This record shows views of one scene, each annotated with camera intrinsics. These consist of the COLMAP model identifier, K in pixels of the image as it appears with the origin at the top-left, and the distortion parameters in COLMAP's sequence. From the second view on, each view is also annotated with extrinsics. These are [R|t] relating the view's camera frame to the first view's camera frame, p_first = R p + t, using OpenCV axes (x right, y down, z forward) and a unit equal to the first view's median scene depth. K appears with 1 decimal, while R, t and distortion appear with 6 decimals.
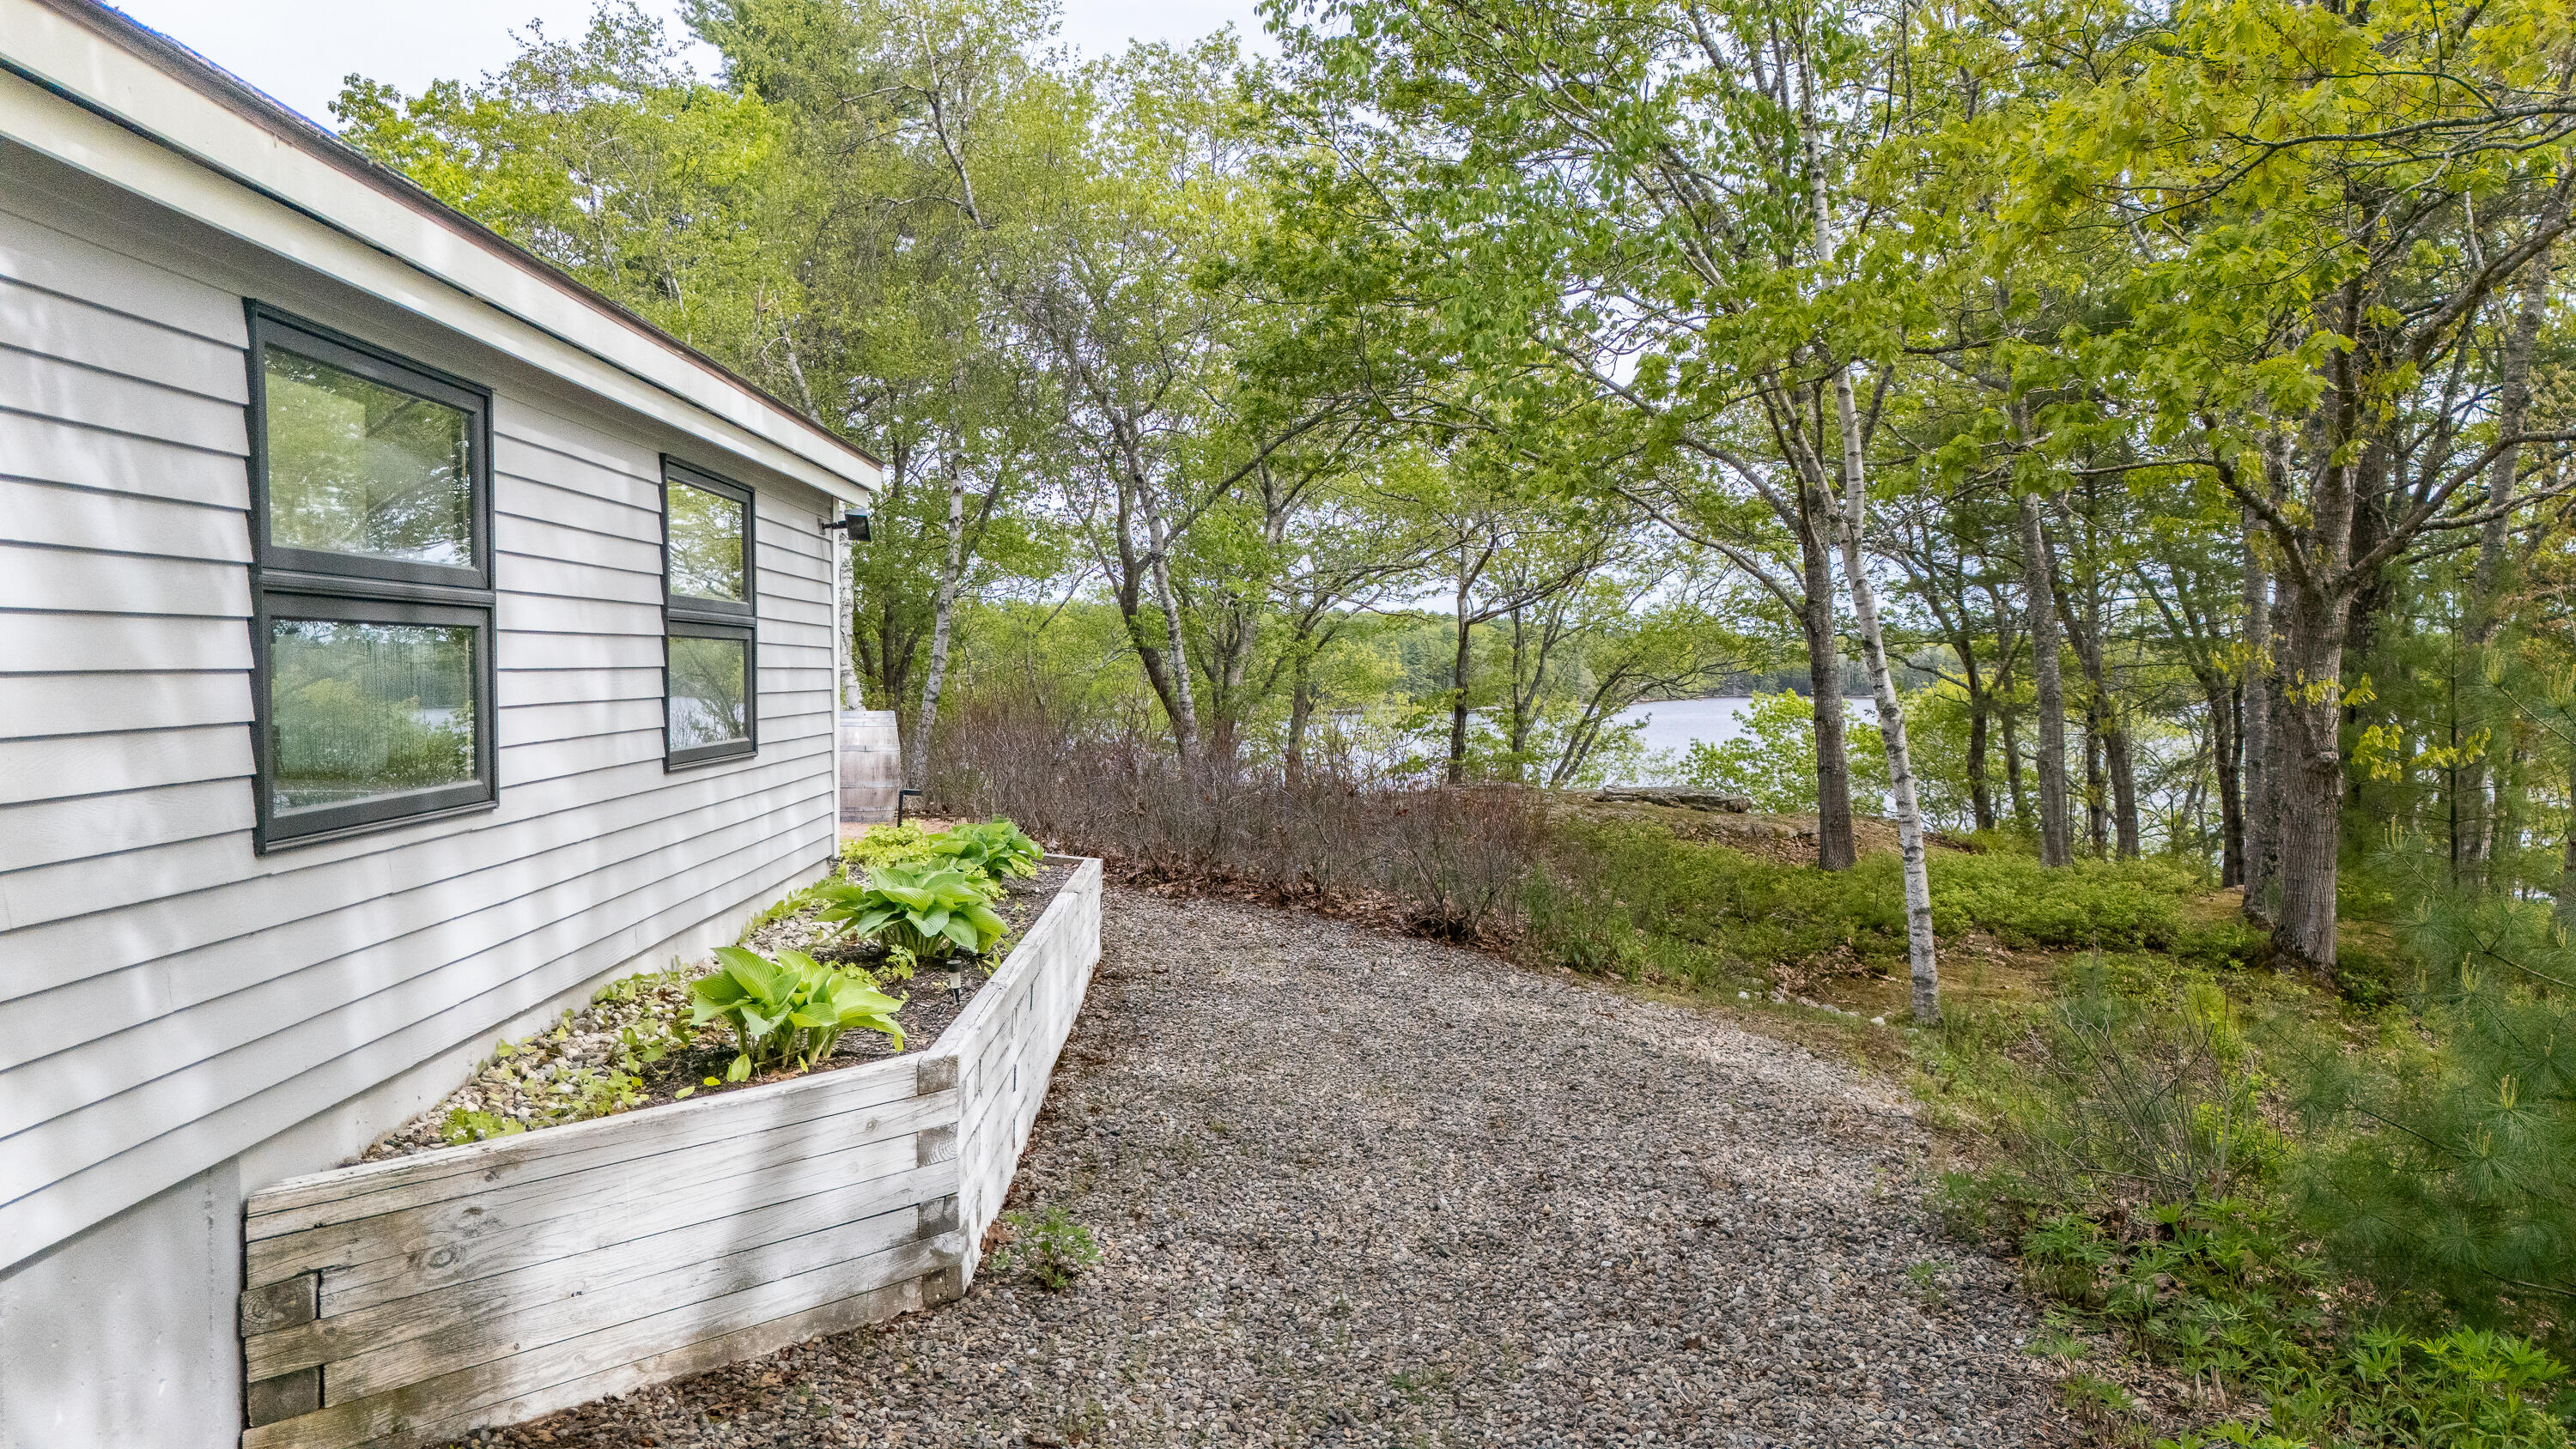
lens RADIAL K [[1892.2, 0, 1272.7], [0, 1892.2, 718.6], [0, 0, 1]] dist [0.072477, -0.061432]
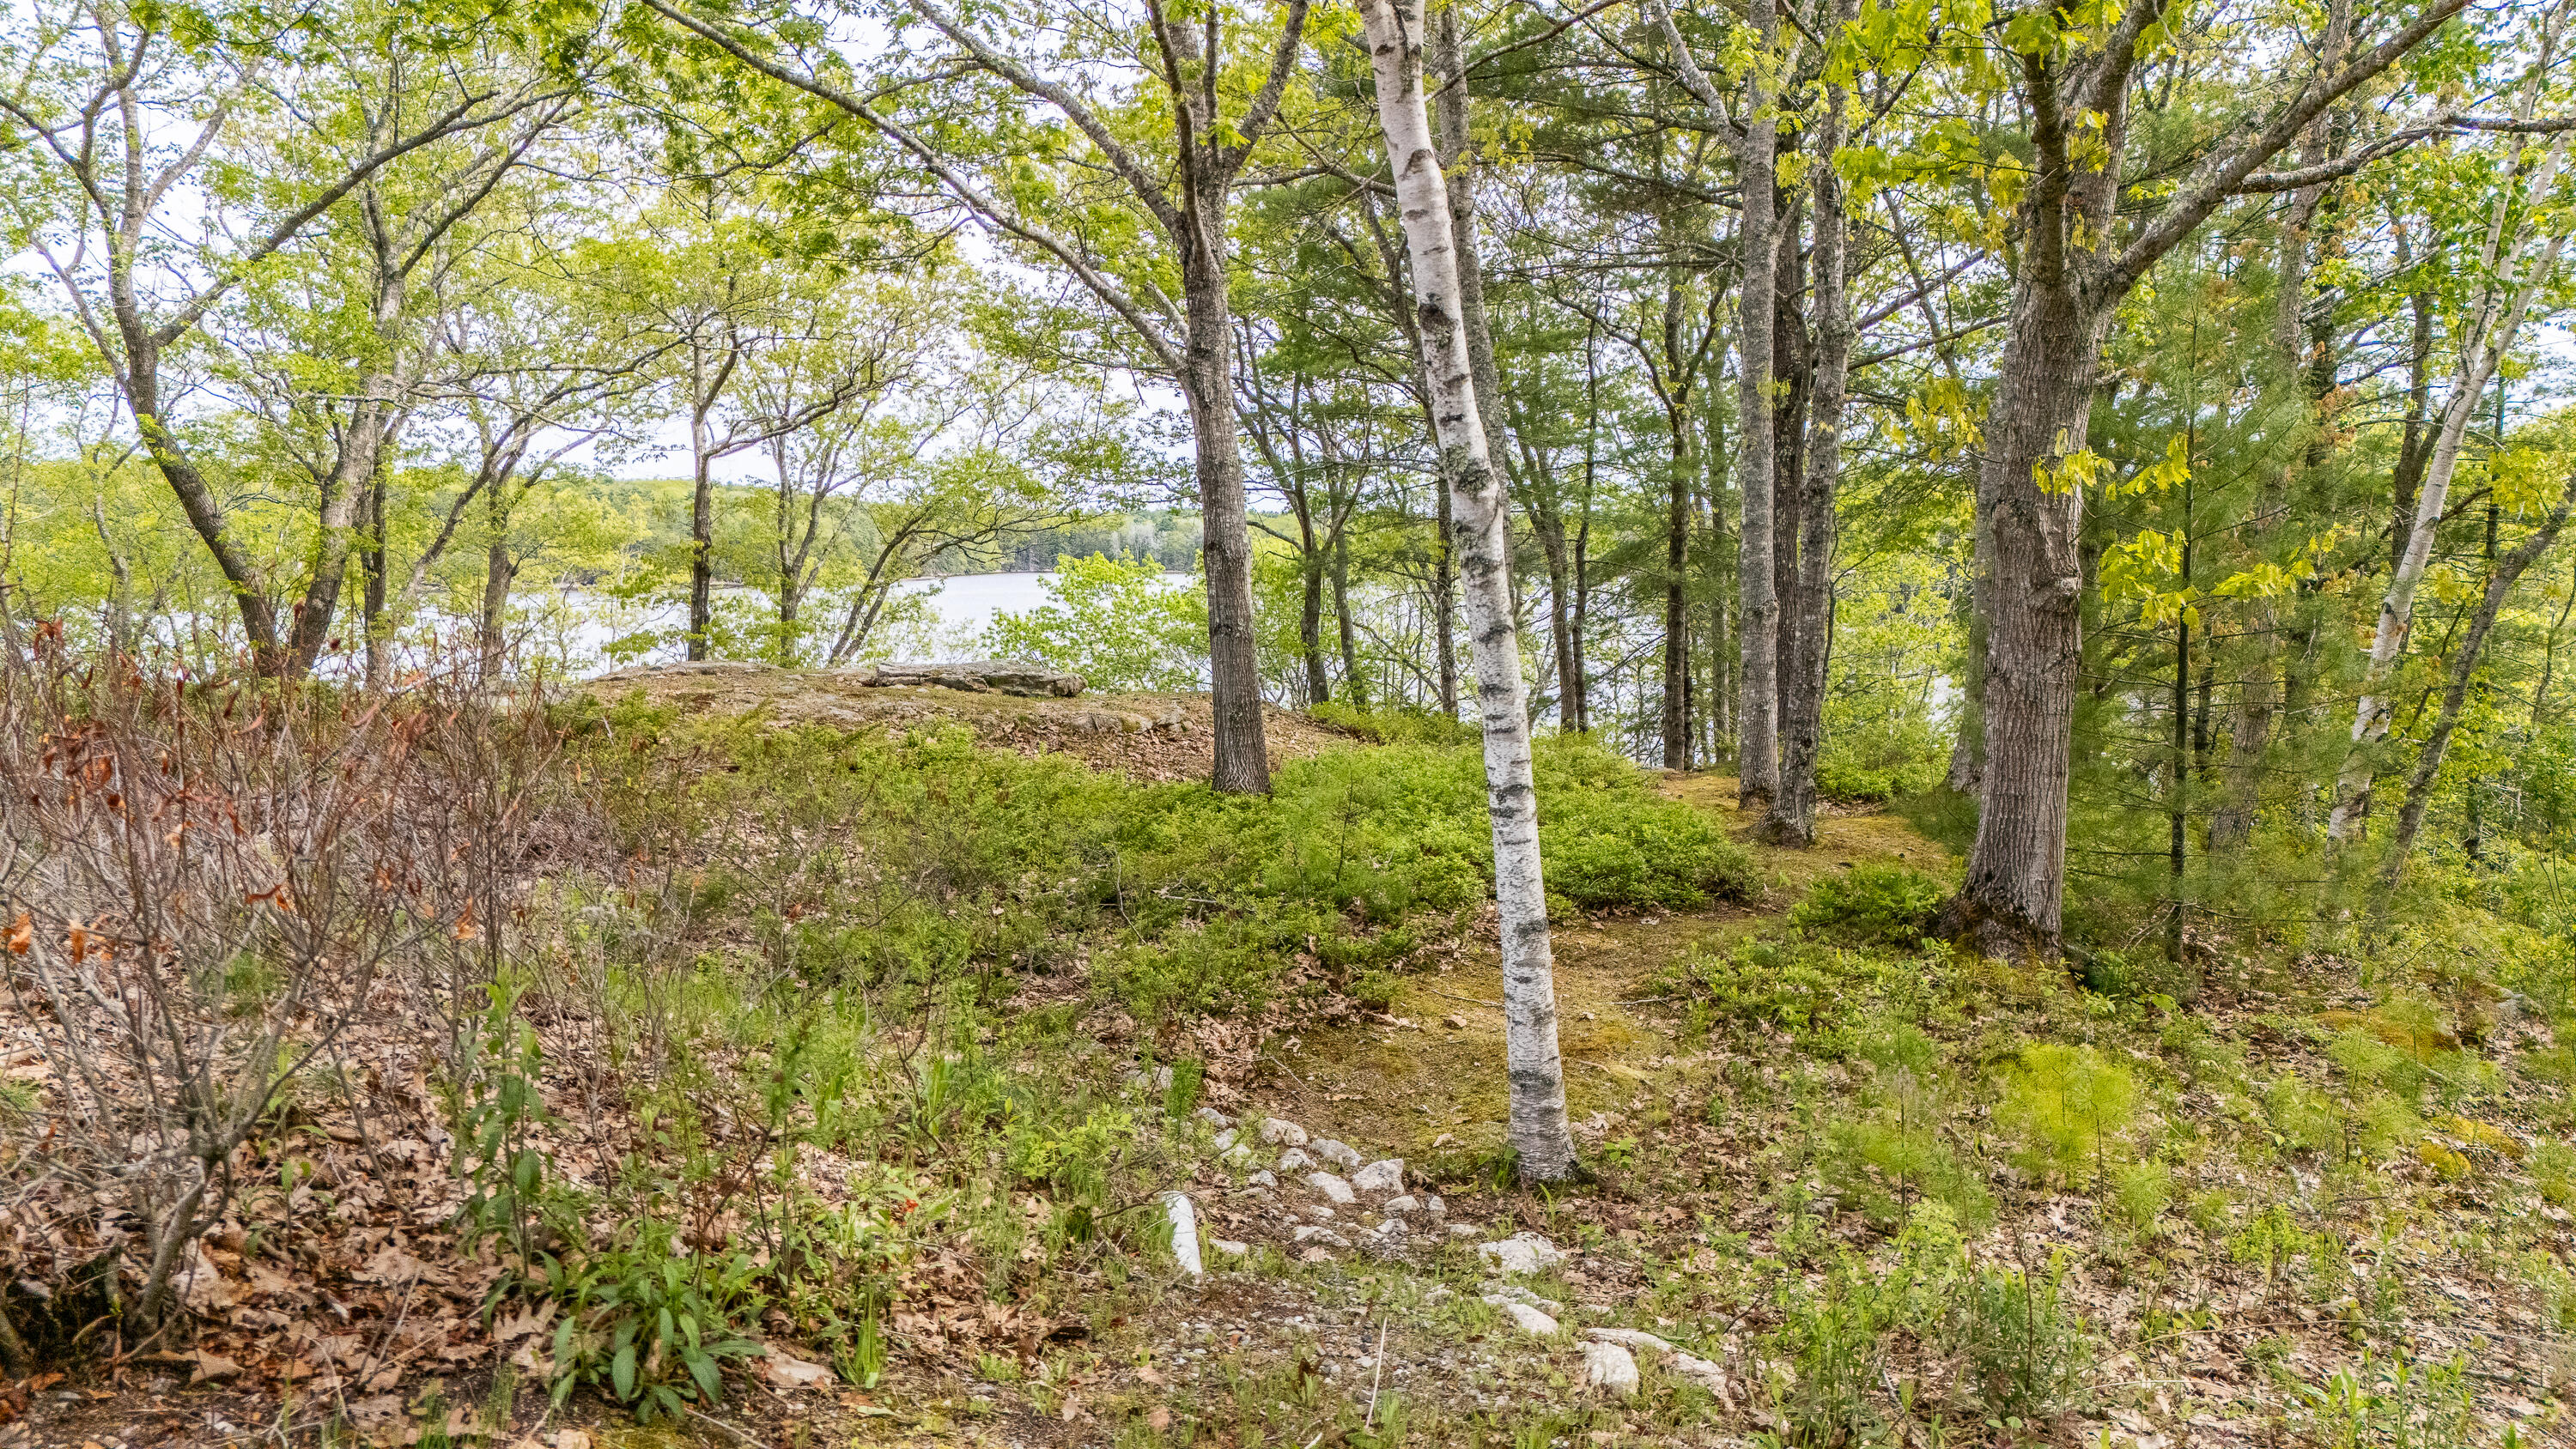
lens RADIAL K [[1892.2, 0, 1275.7], [0, 1892.2, 725.6], [0, 0, 1]] dist [0.072477, -0.061432]
pose [[0.933456, -0.033595, 0.357114, 0.037956], [0.008919, 0.997470, 0.070524, 0.006438], [-0.358580, -0.062646, 0.931395, 0.184347]]
